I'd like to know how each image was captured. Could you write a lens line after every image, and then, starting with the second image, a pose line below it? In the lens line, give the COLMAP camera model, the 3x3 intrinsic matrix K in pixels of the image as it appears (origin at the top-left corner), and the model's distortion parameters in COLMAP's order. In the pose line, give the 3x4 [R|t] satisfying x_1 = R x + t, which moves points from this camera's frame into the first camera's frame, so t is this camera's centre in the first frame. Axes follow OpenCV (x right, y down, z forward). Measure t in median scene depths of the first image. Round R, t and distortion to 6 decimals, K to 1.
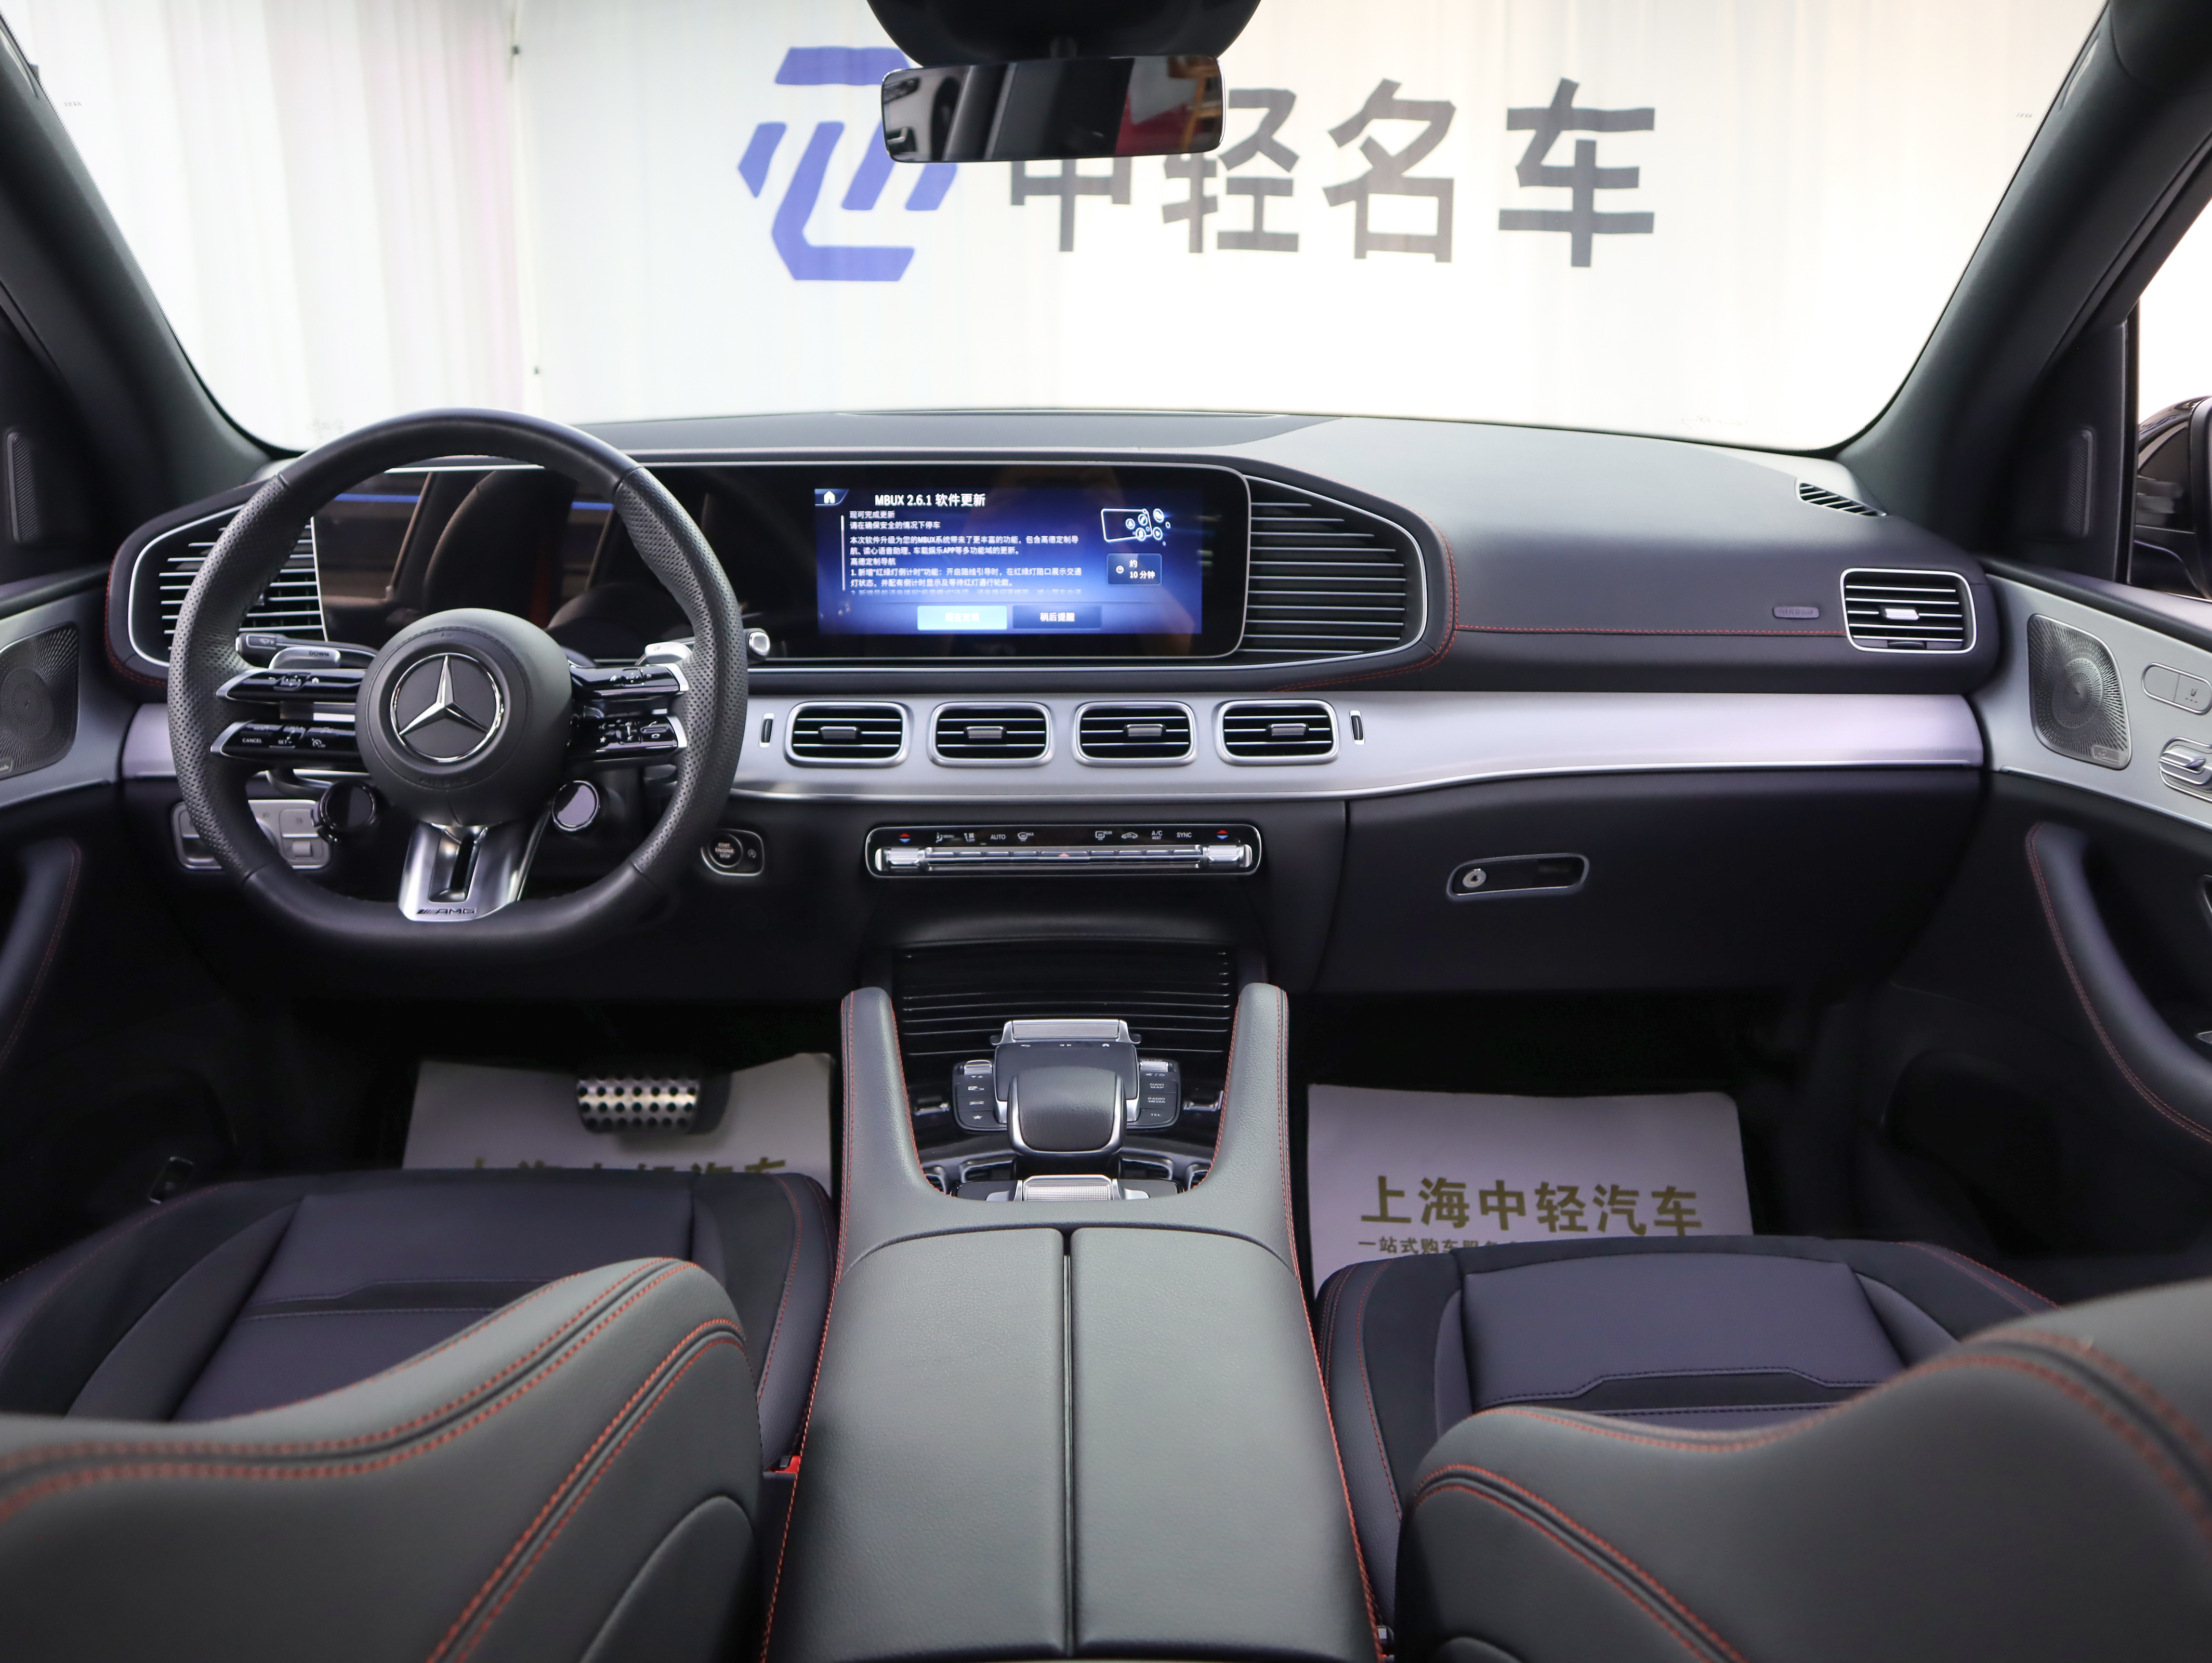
lens RADIAL K [[1797.3, 0, 1117.3], [0, 1797.3, 854.4], [0, 0, 1]] dist [-0.117628, 0.036310]
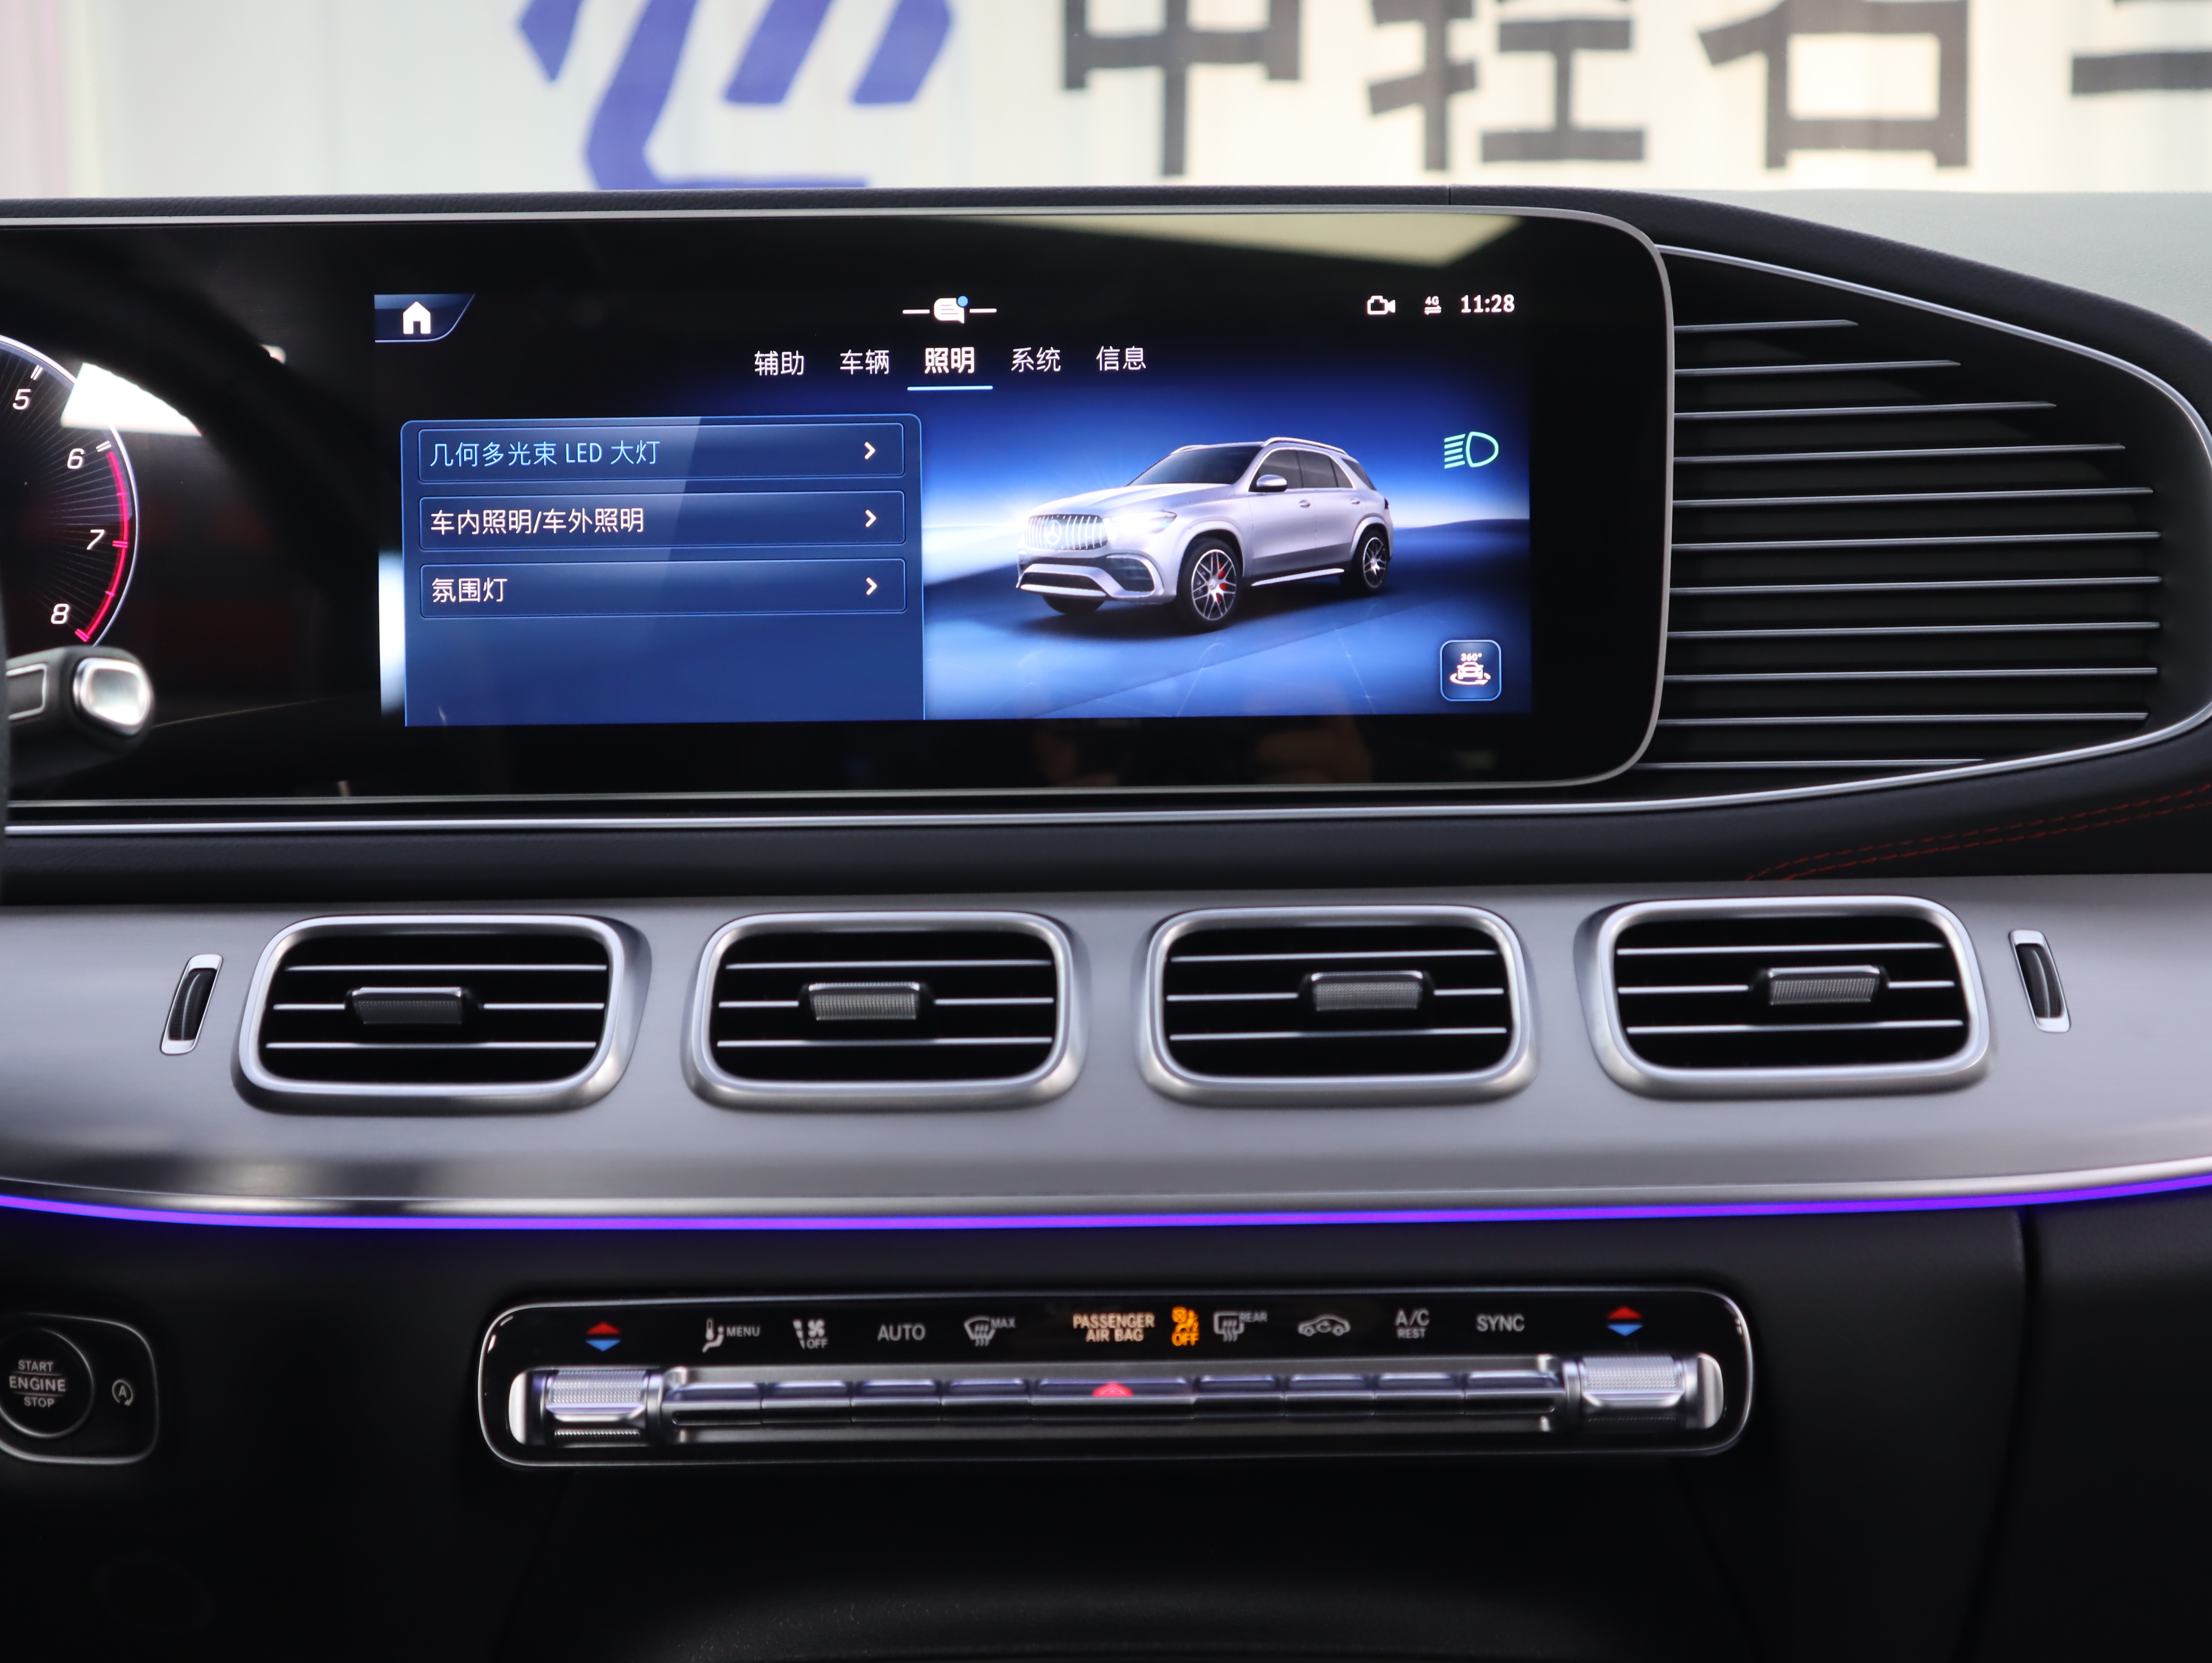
lens RADIAL K [[3336.2, 0, 1125.7], [0, 3336.2, 845.8], [0, 0, 1]] dist [0.026300, 0.000000]
pose [[0.998789, -0.011946, -0.047717, 0.001076], [0.003654, 0.985401, -0.170210, 0.005666], [0.049054, 0.169829, 0.984252, 0.400079]]
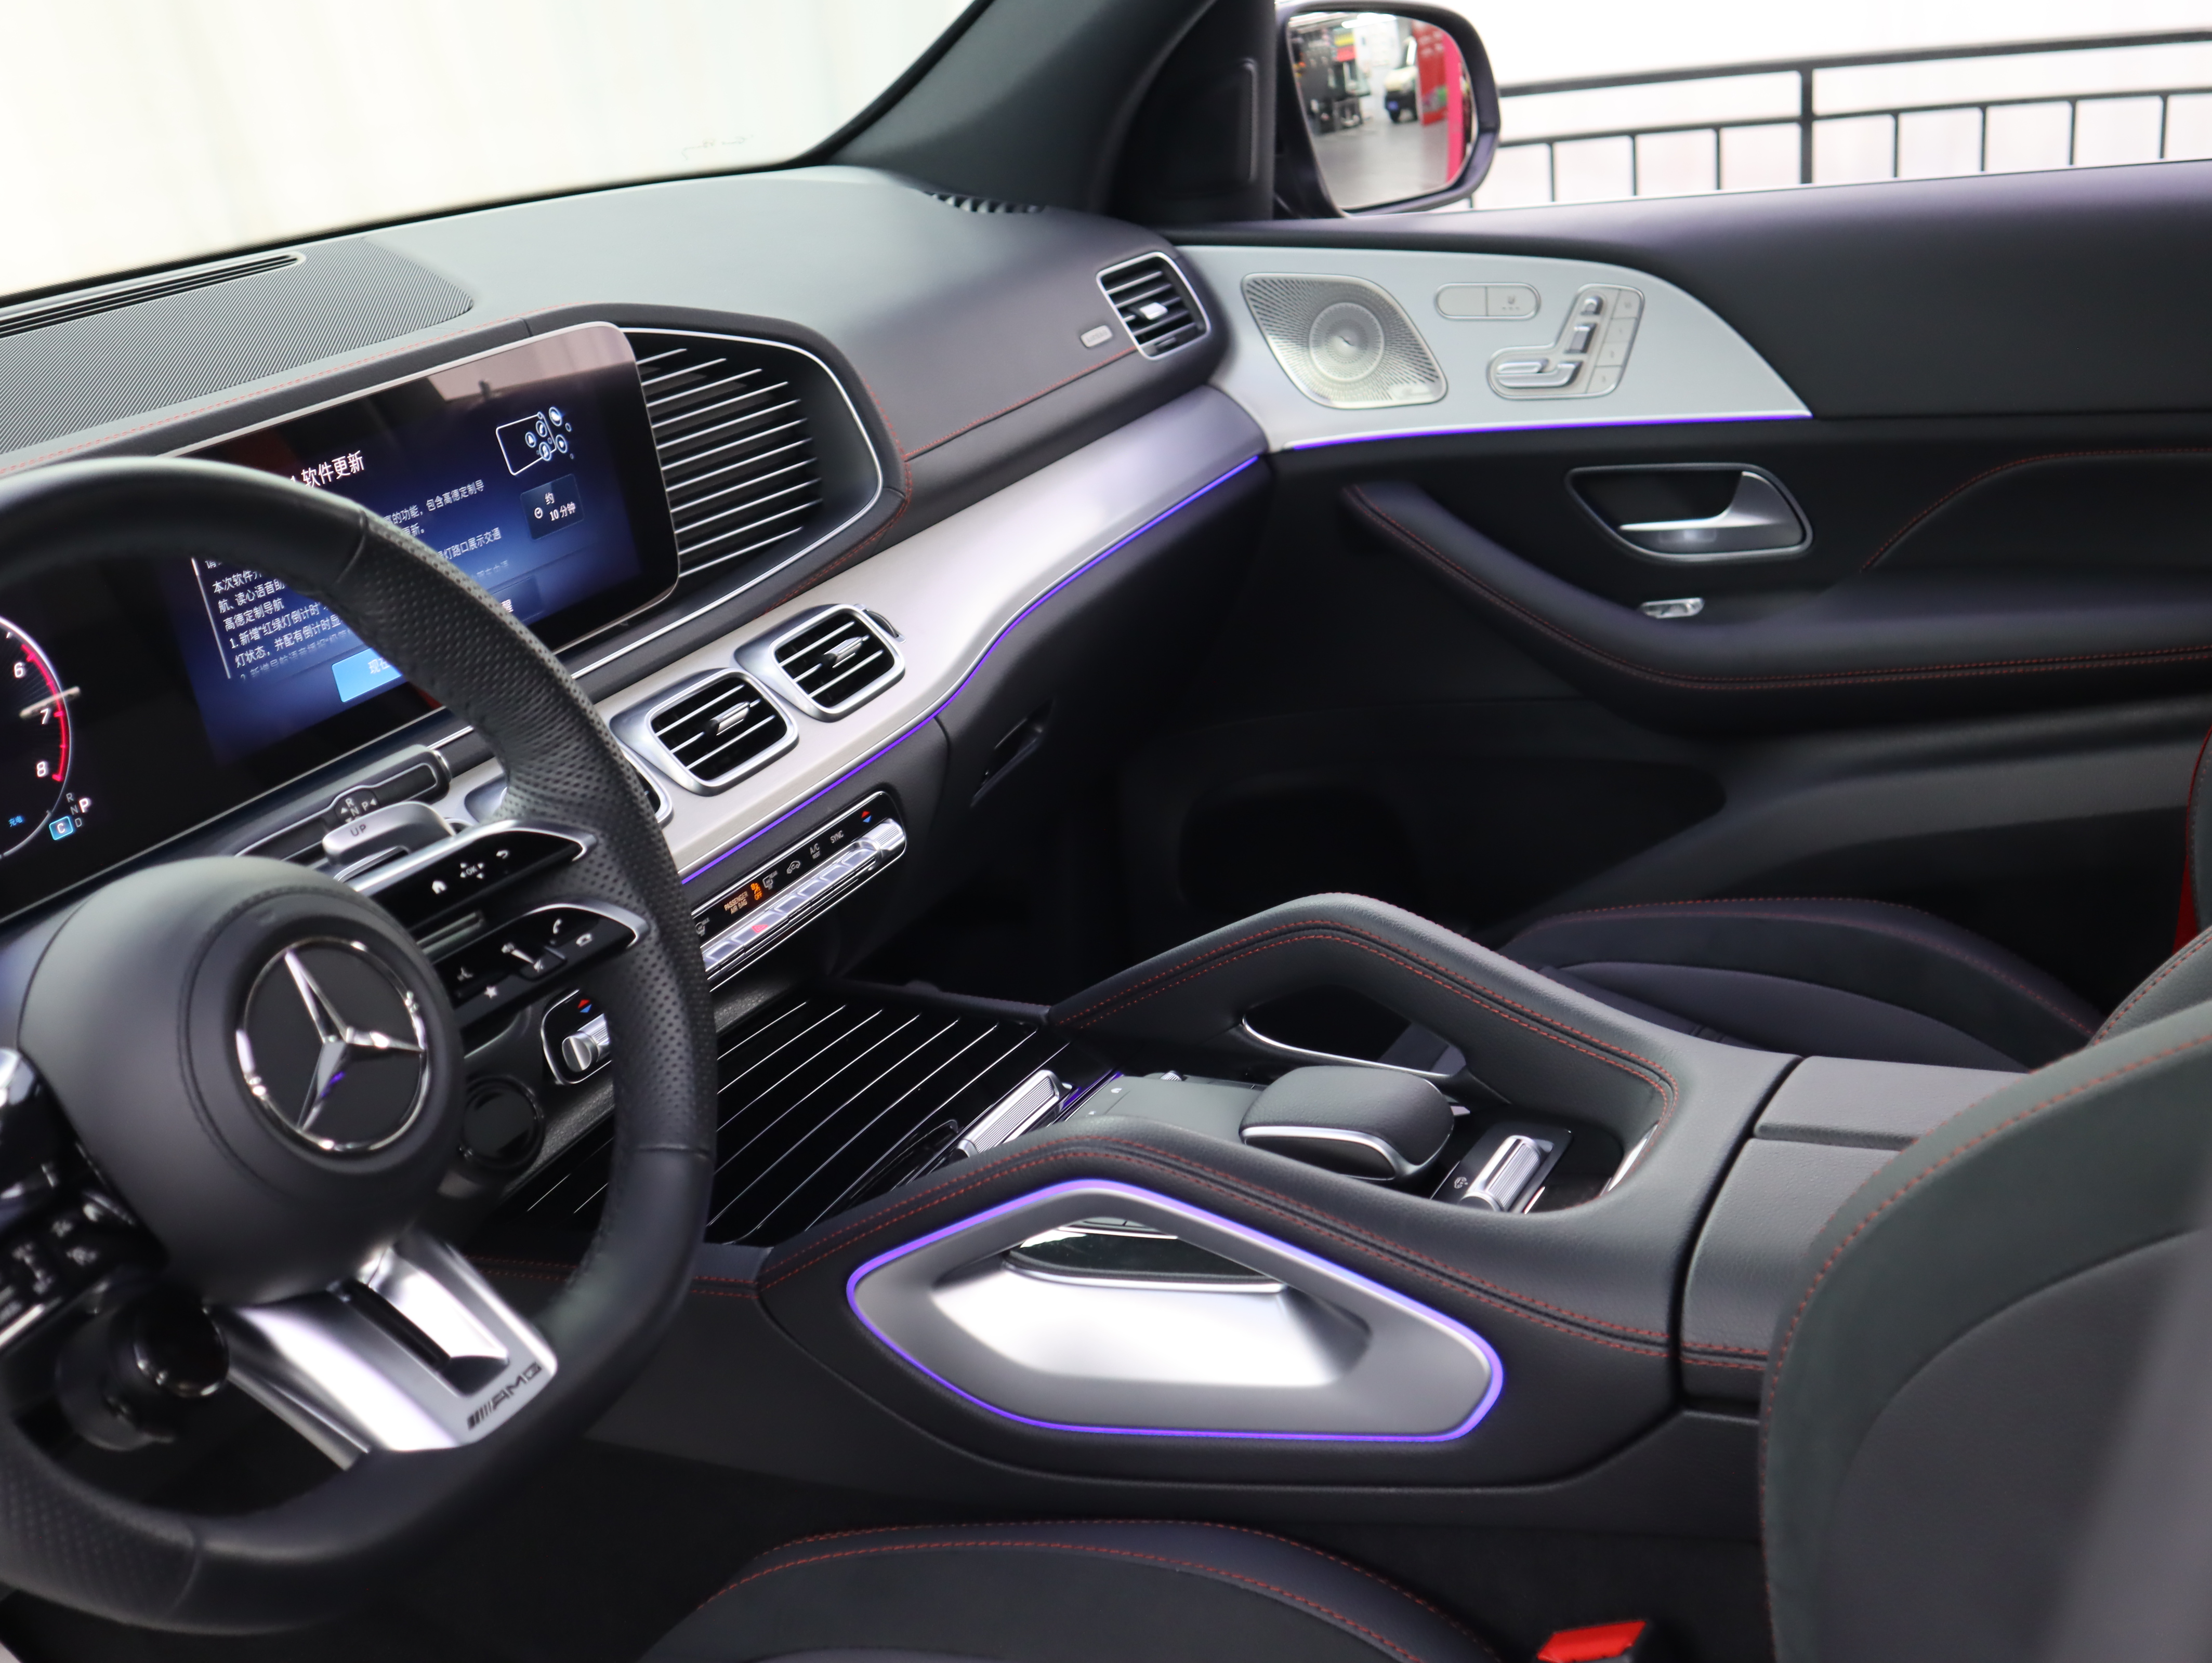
lens RADIAL K [[2636.0, 0, 1118.2], [0, 2636.0, 819.7], [0, 0, 1]] dist [-0.012170, 0.000000]
pose [[0.492629, -0.360691, 0.791971, -0.685167], [0.349779, 0.915382, 0.199324, -0.174661], [-0.796851, 0.178822, 0.577106, 0.313909]]
